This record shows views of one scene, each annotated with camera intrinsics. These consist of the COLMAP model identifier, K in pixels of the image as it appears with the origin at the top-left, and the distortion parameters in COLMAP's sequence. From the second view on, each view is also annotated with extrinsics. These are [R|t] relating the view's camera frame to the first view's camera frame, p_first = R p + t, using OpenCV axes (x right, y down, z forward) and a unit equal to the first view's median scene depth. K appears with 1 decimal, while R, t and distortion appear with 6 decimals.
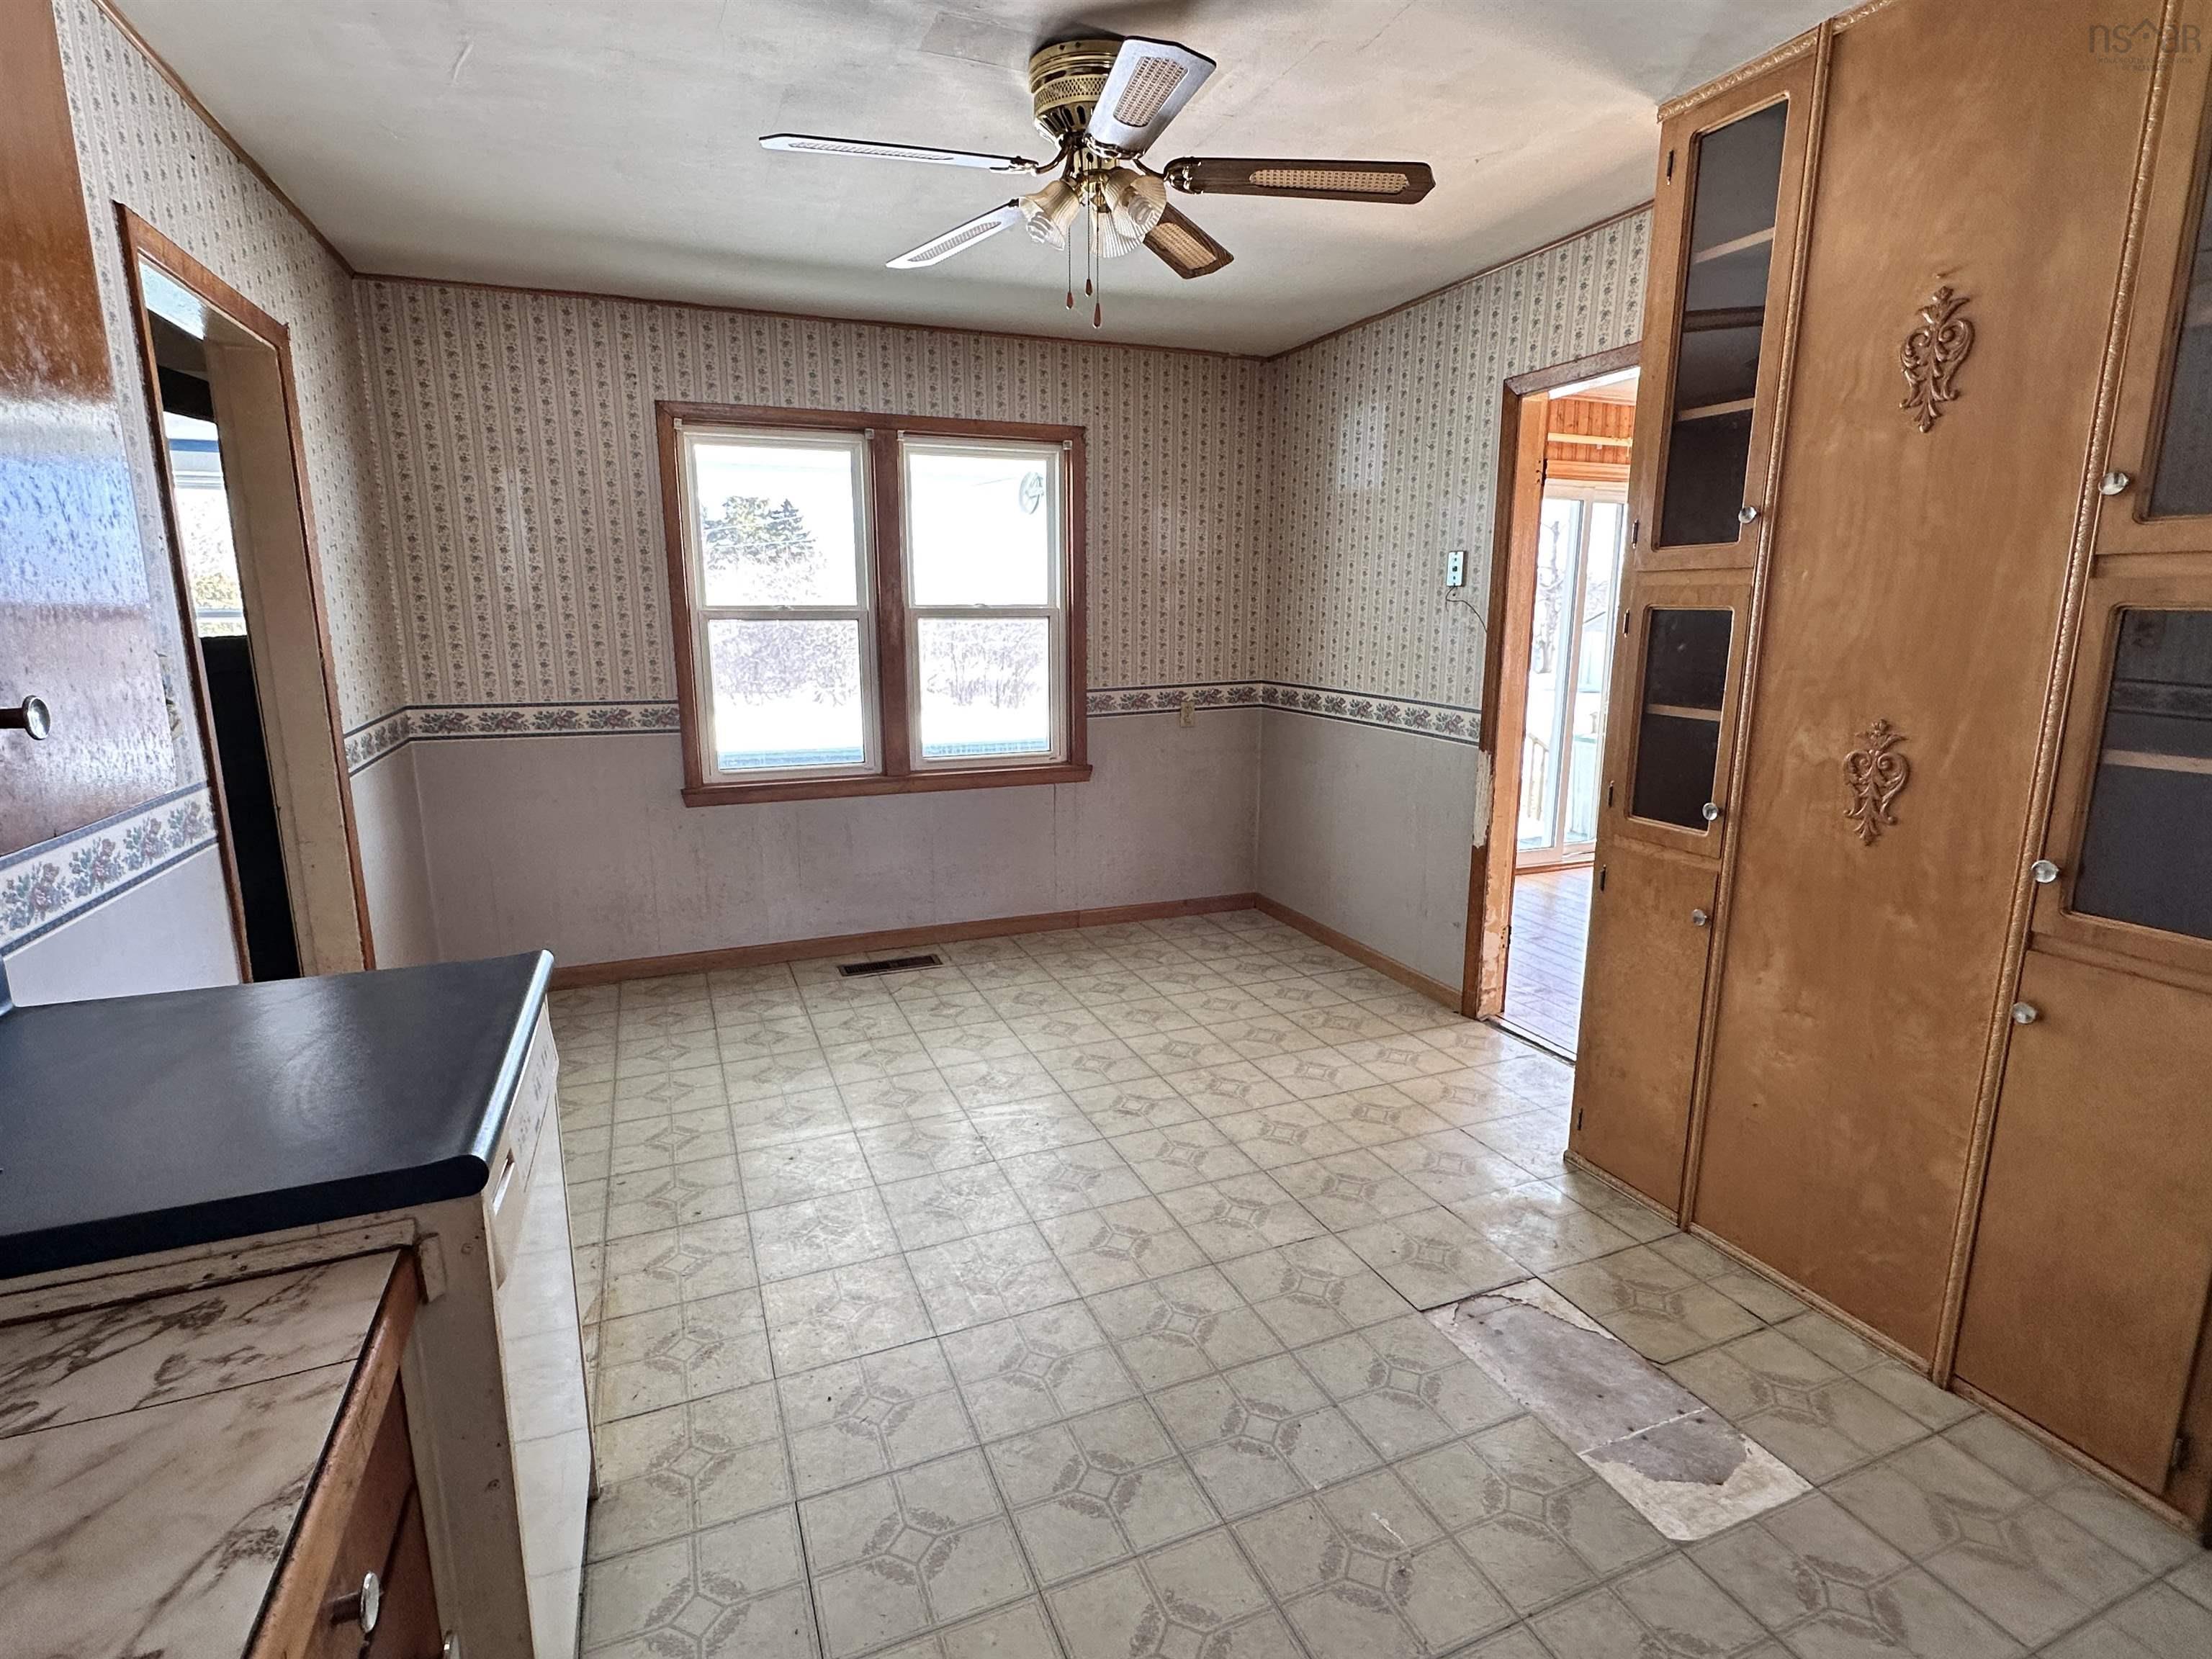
lens RADIAL K [[1086.4, 0, 1104.7], [0, 1086.4, 829.0], [0, 0, 1]] dist [-0.004024, 0.001490]
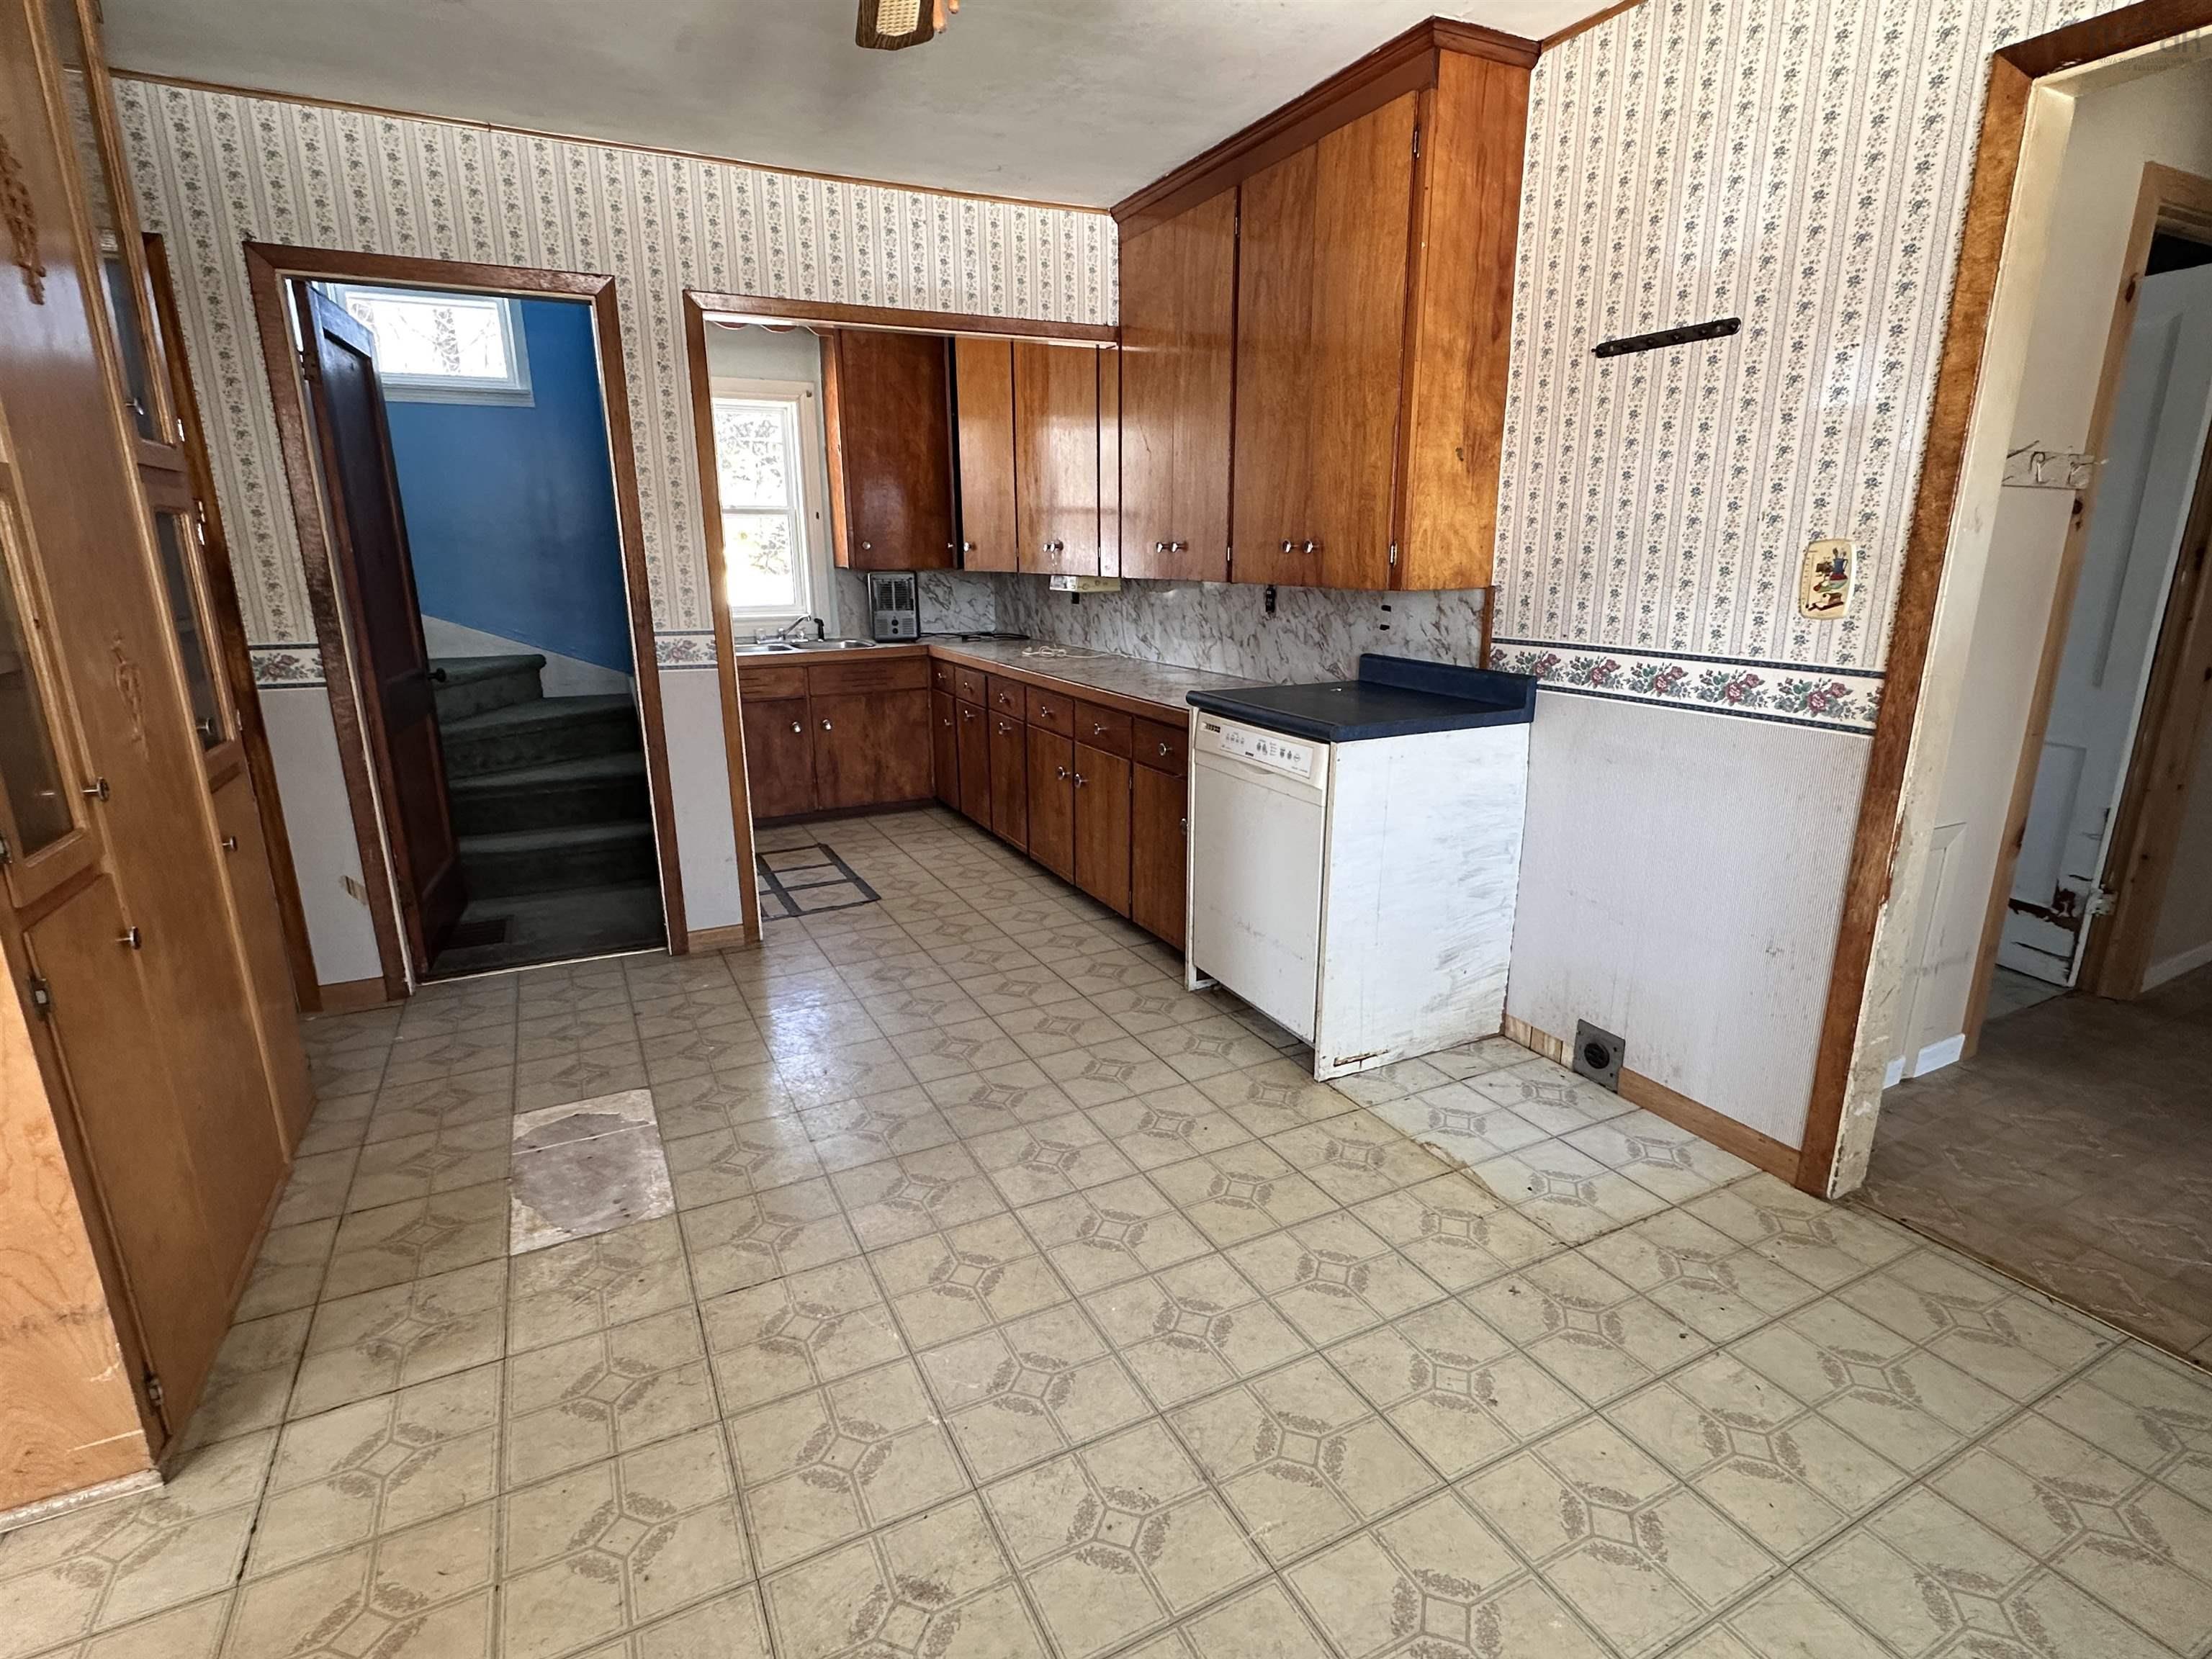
lens RADIAL K [[1086.4, 0, 1102.4], [0, 1086.4, 827.9], [0, 0, 1]] dist [-0.004024, 0.001490]
pose [[-0.997076, 0.027604, -0.071253, -0.046449], [-0.006867, 0.896326, 0.443343, -0.347617], [0.076104, 0.442536, -0.893516, 1.876330]]
